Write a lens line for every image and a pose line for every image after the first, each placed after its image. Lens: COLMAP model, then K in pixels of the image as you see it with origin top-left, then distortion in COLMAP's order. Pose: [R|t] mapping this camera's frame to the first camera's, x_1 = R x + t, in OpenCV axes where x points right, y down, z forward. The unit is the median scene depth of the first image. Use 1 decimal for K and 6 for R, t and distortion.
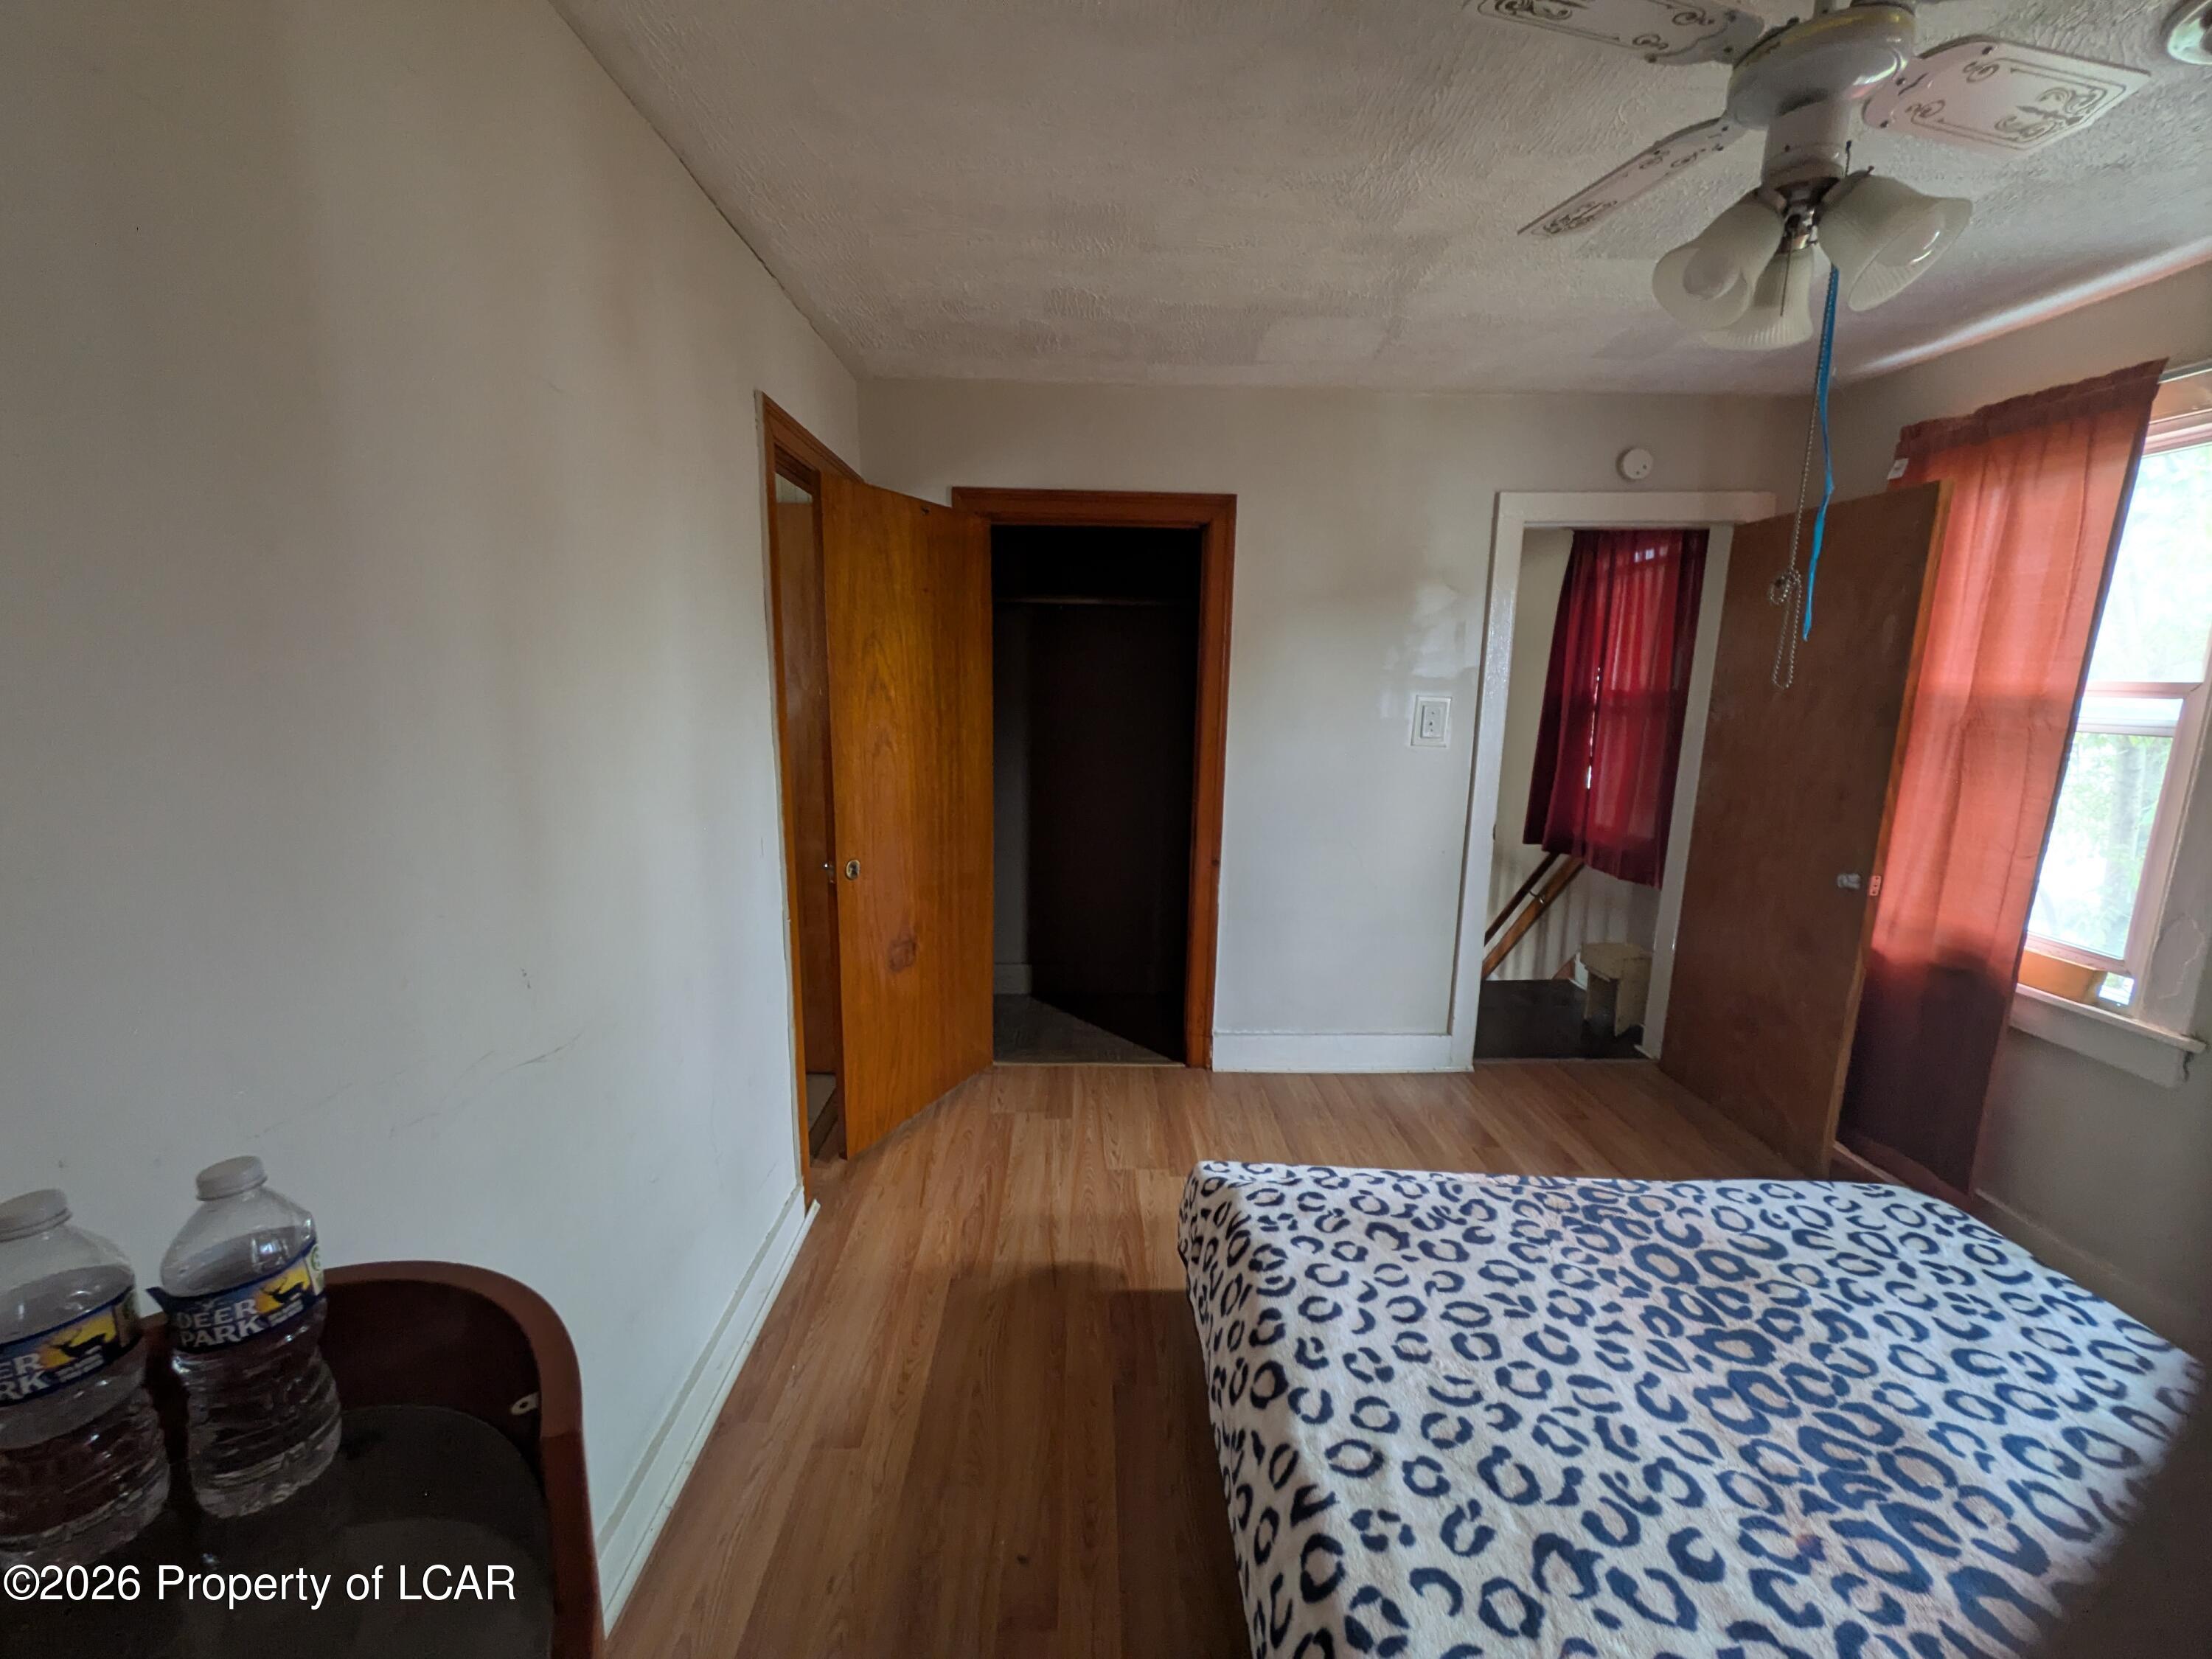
lens RADIAL K [[863.6, 0, 1105.1], [0, 863.6, 836.7], [0, 0, 1]] dist [-0.000467, 0.000561]
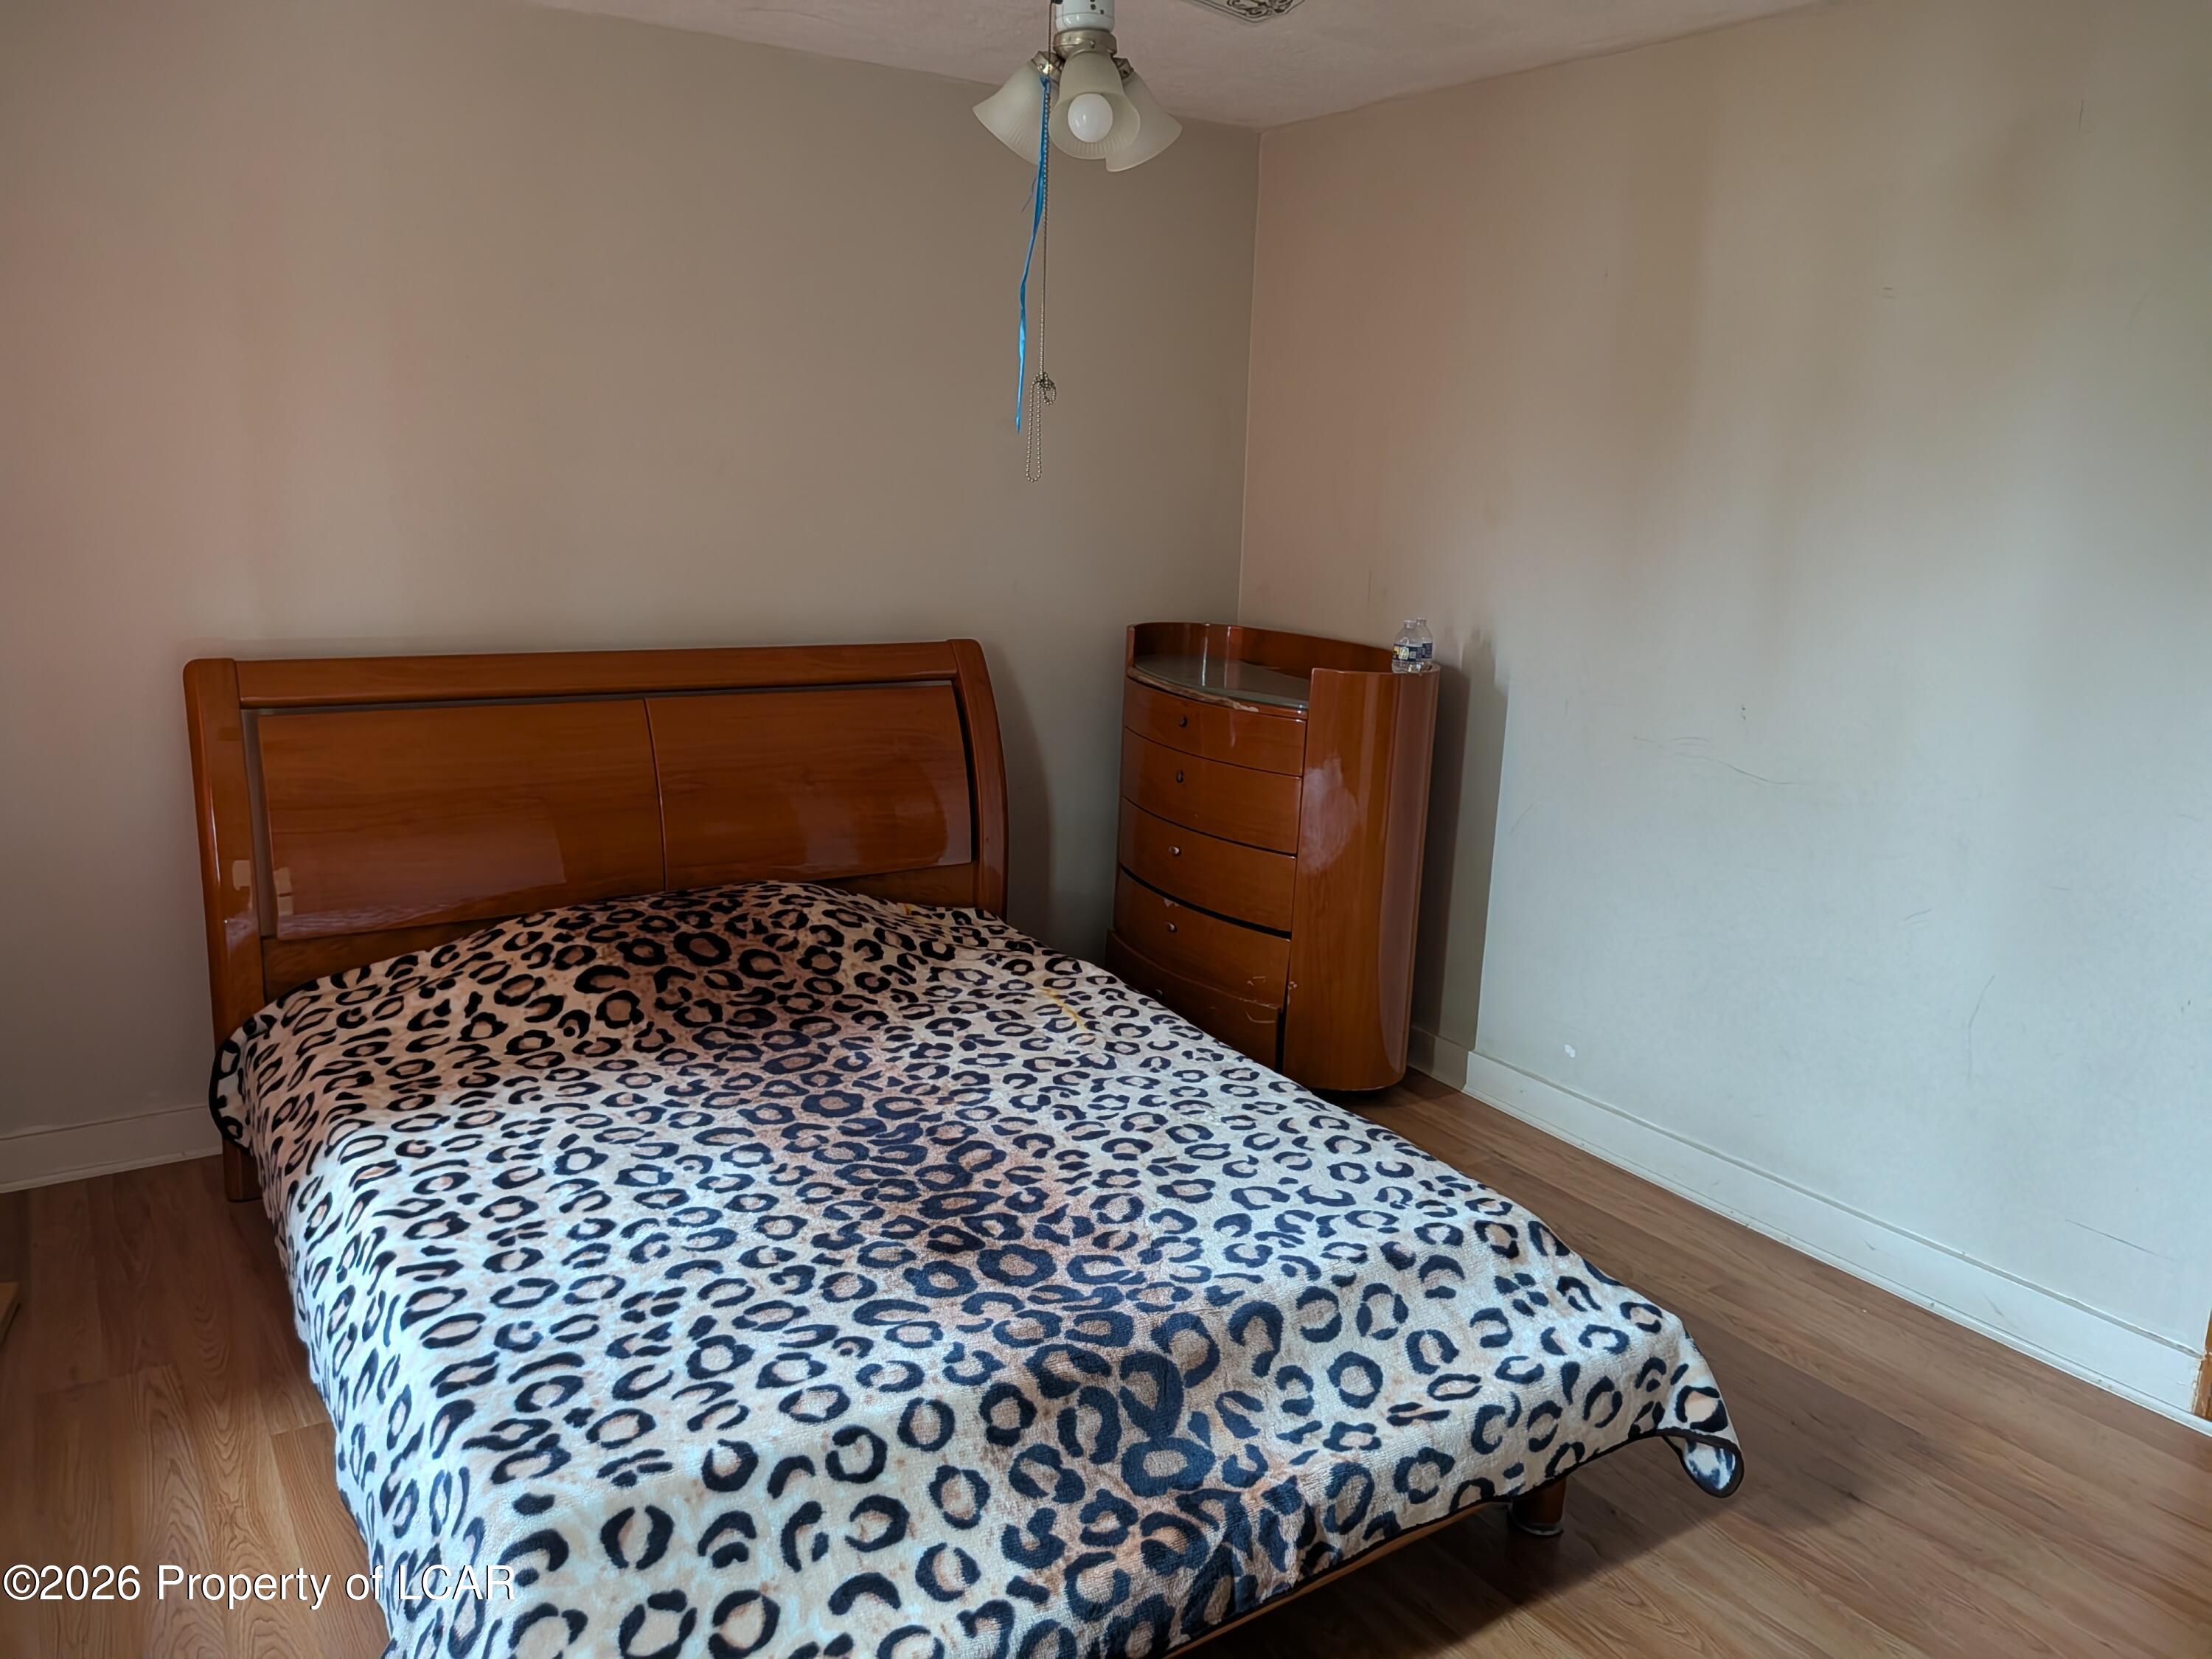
lens RADIAL K [[1576.8, 0, 1127.1], [0, 1576.8, 739.3], [0, 0, 1]] dist [0.037456, -0.068757]
pose [[-0.835698, 0.044275, -0.547402, 1.368120], [-0.146758, 0.942493, 0.300280, -0.361599], [0.529217, 0.331279, -0.781142, 2.077829]]
